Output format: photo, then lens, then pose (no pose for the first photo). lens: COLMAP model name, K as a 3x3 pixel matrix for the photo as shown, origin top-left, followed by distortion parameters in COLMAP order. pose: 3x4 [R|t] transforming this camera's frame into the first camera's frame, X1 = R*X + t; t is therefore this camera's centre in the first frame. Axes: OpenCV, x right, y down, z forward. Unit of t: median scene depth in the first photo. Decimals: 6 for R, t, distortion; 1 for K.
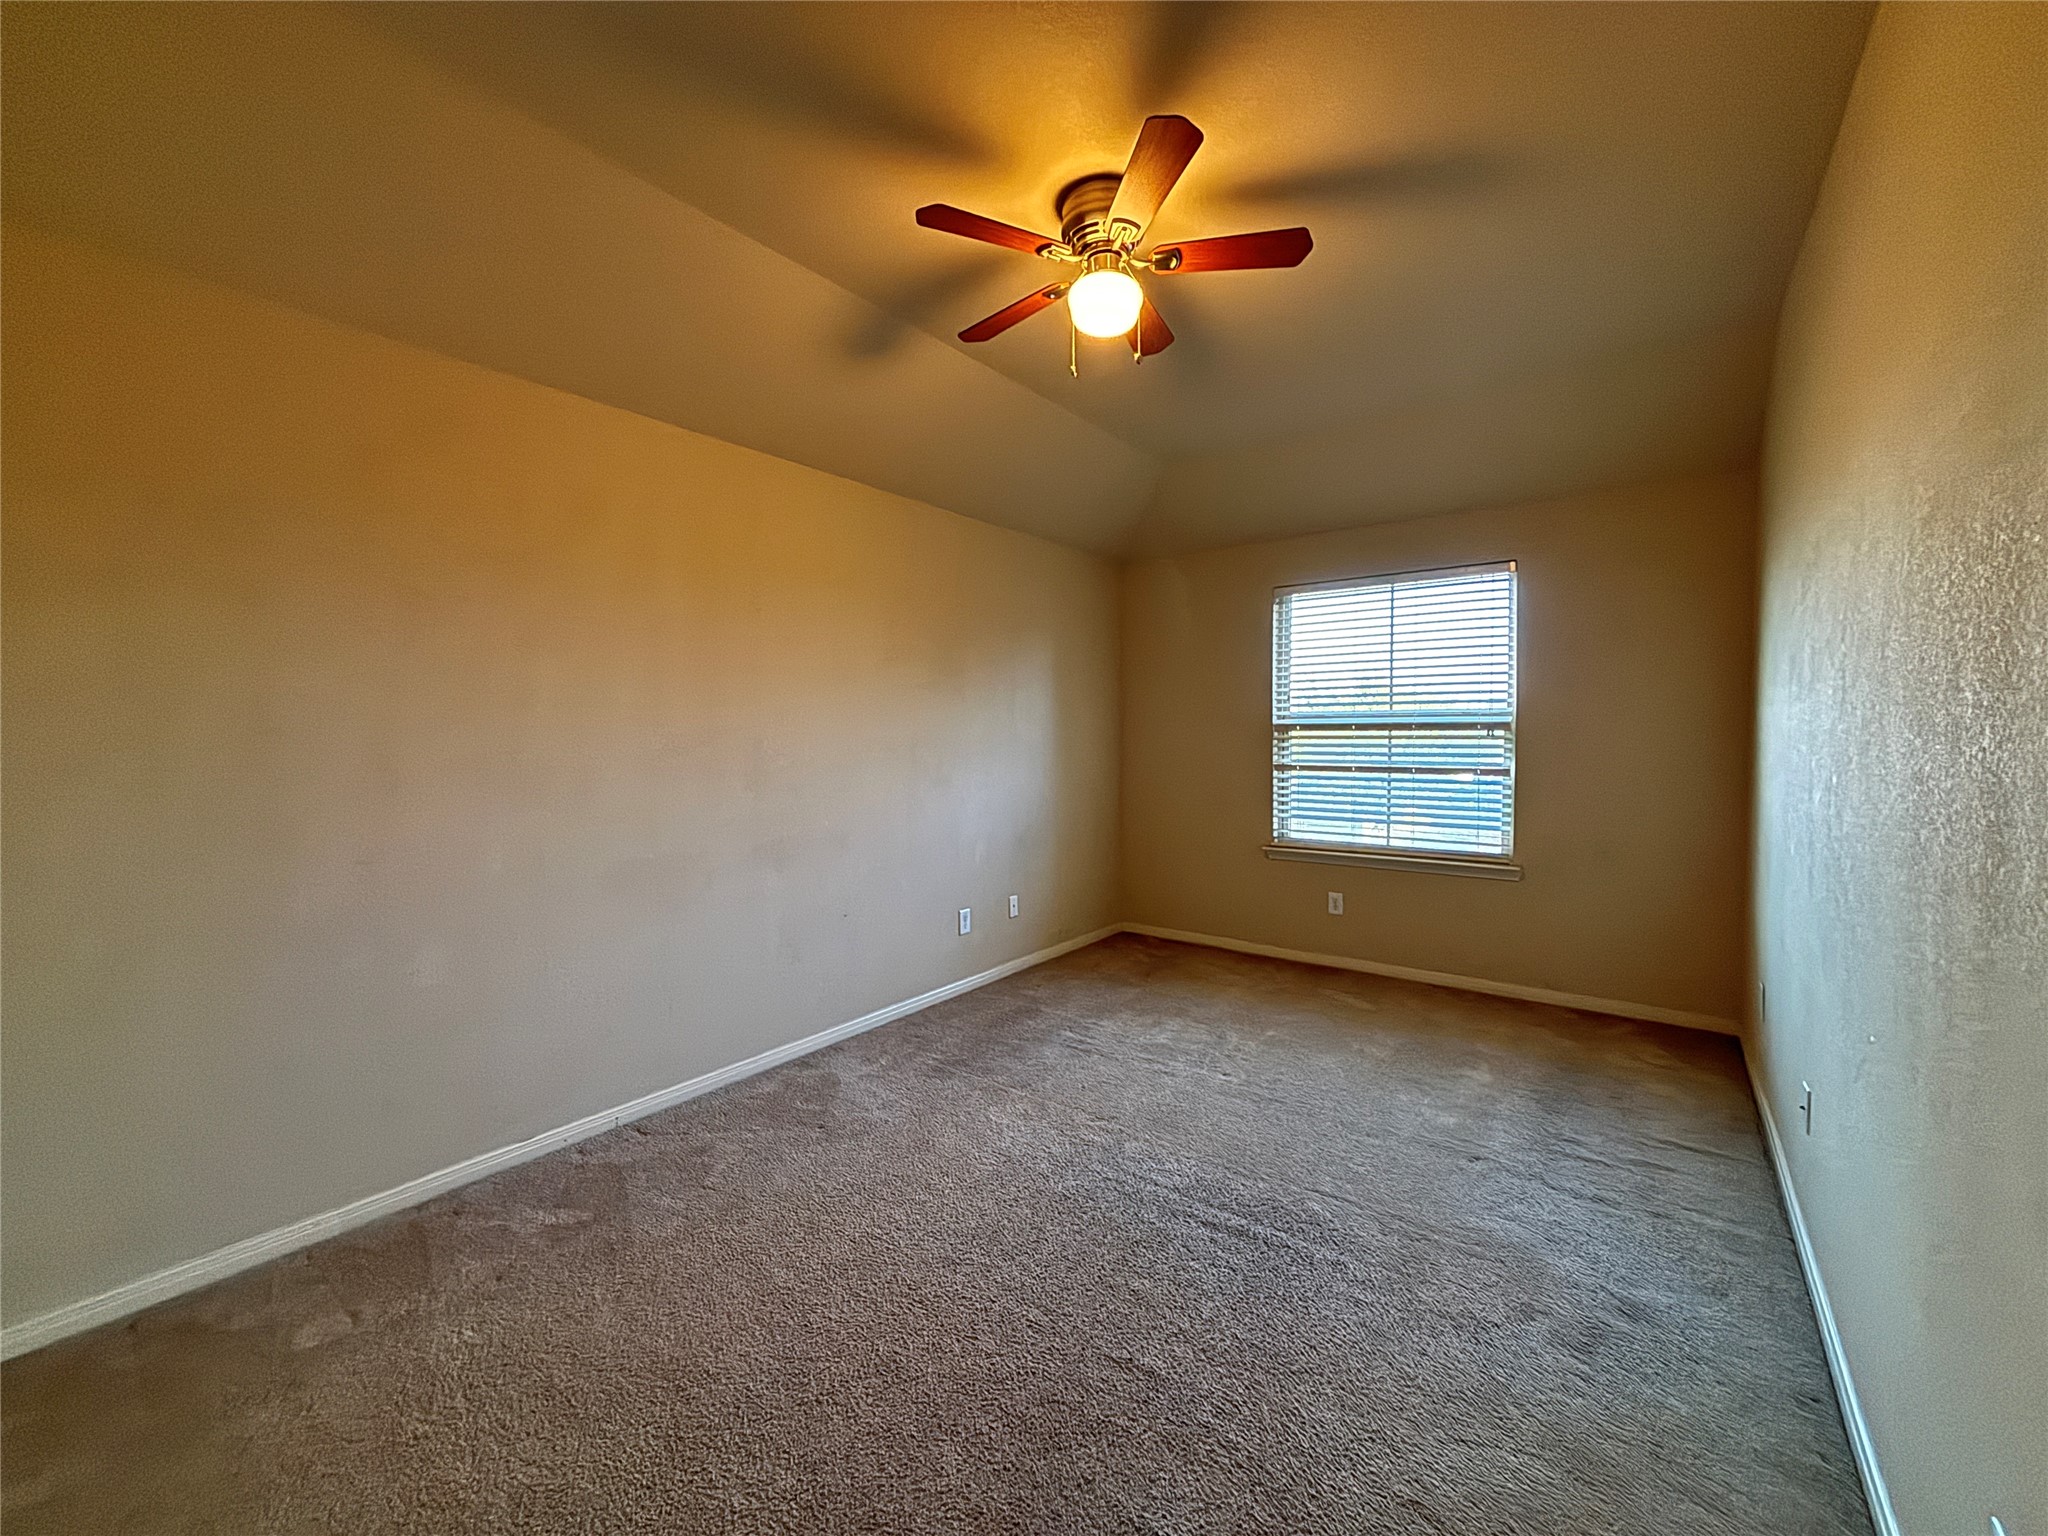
lens RADIAL K [[828.7, 0, 1034.8], [0, 828.7, 770.7], [0, 0, 1]] dist [0.002749, 0.000459]
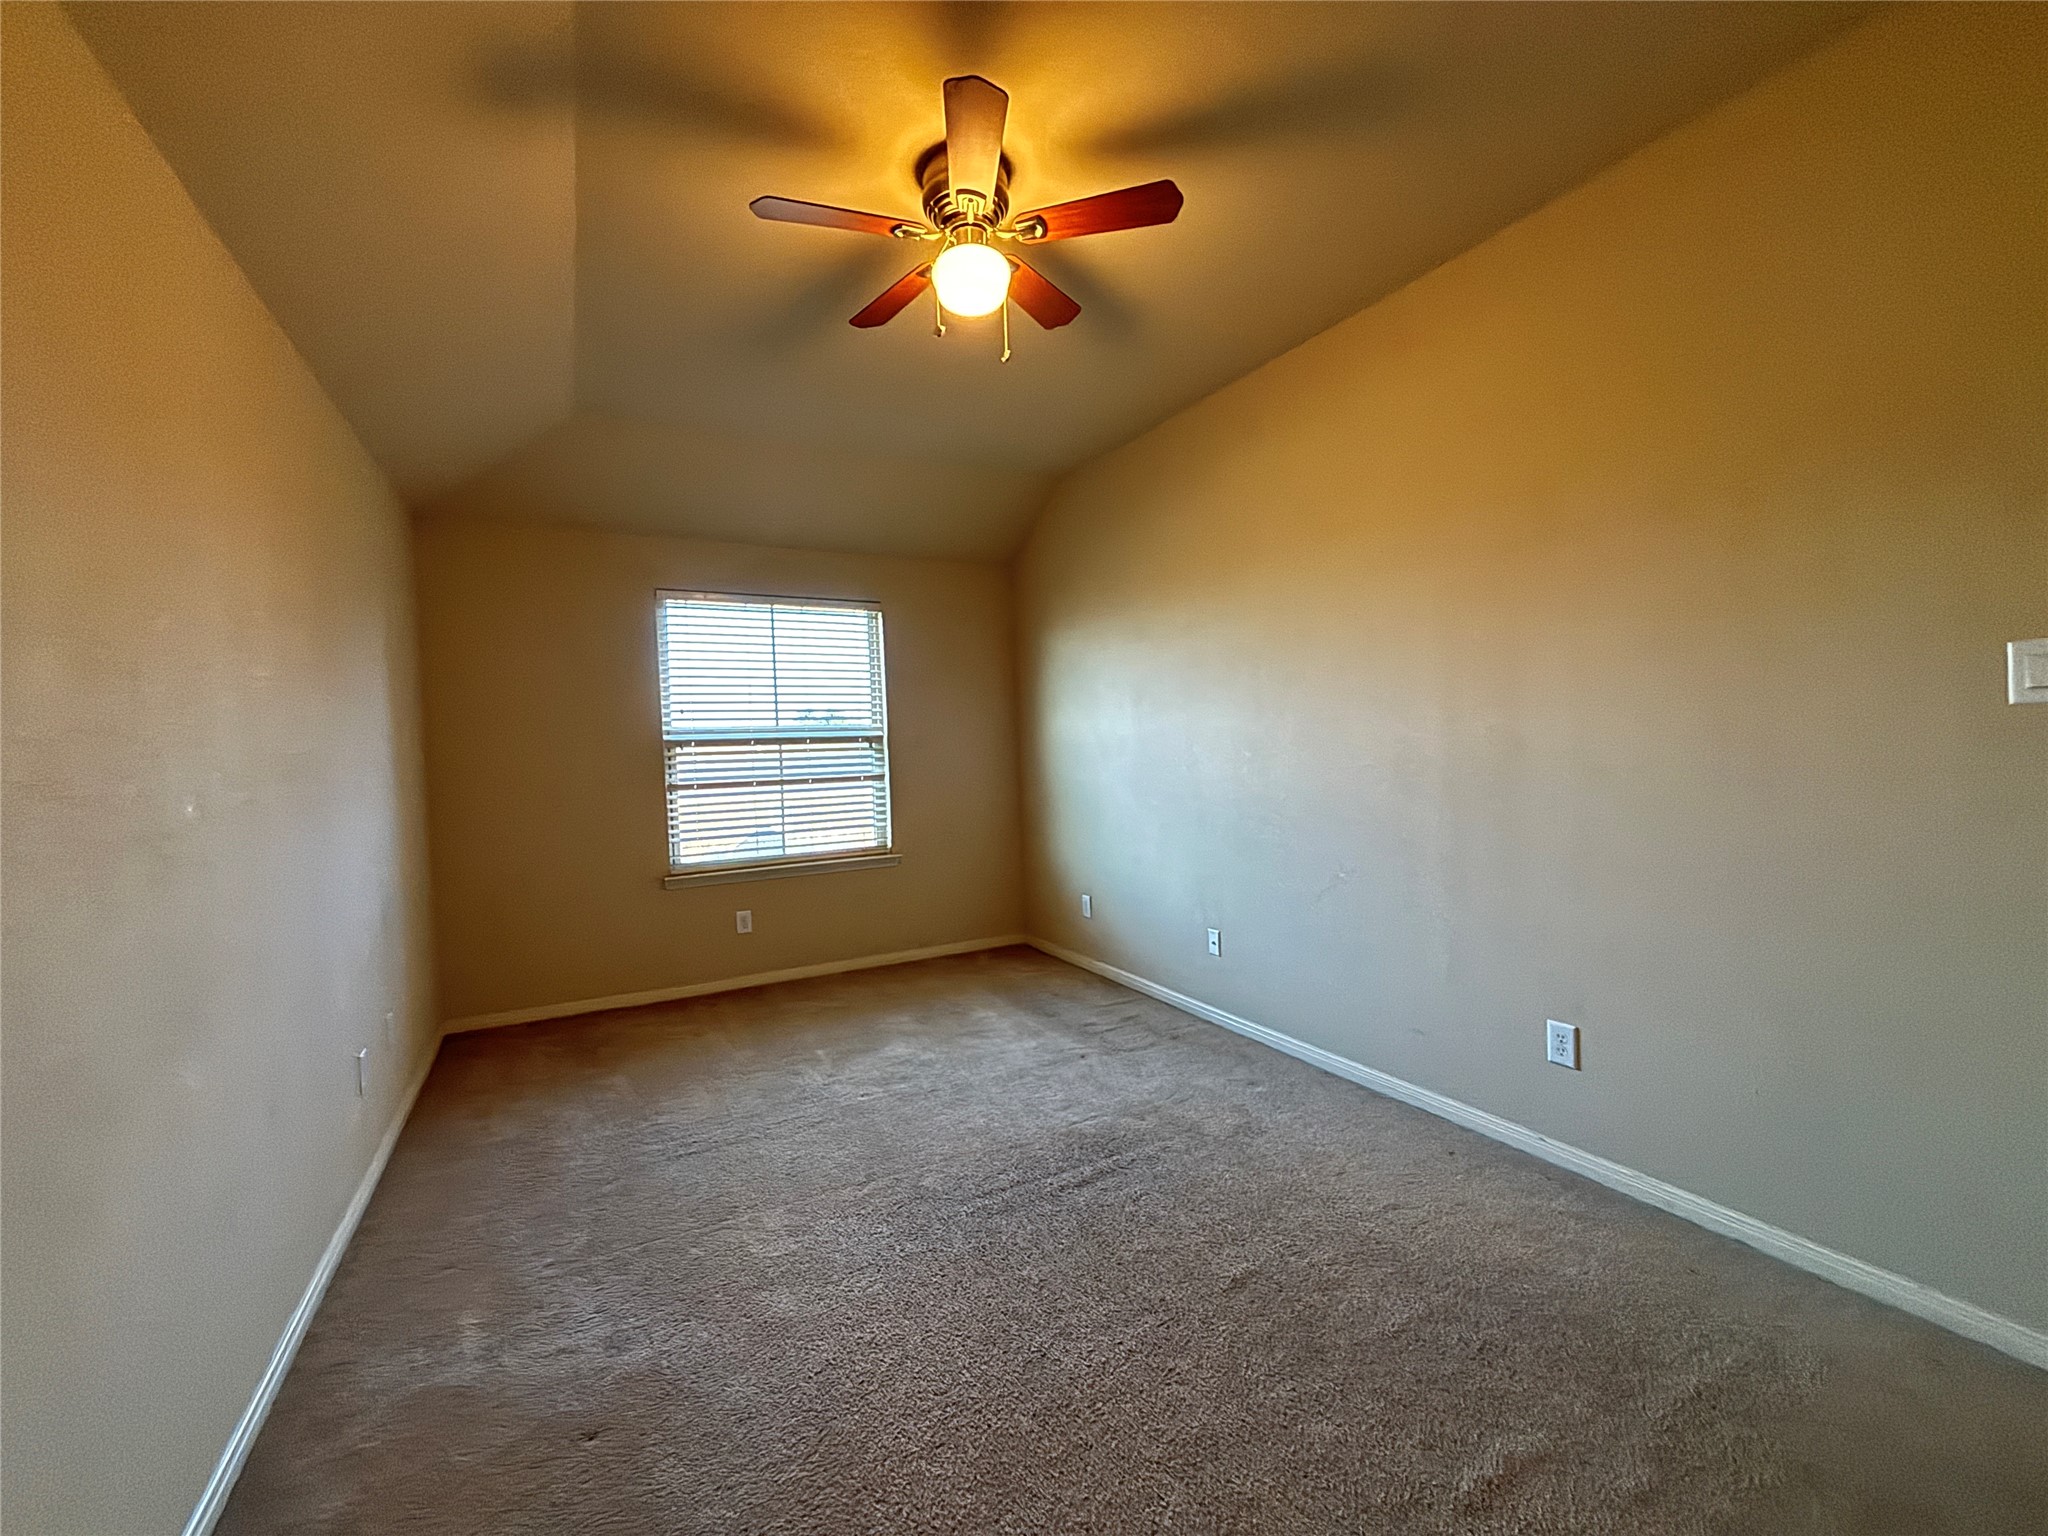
lens RADIAL K [[828.7, 0, 1023.5], [0, 828.7, 766.5], [0, 0, 1]] dist [0.002749, 0.000459]
pose [[0.410668, -0.037427, 0.911017, -0.401247], [0.068704, 0.997587, 0.010013, -0.010602], [-0.909193, 0.058478, 0.412248, 0.291568]]
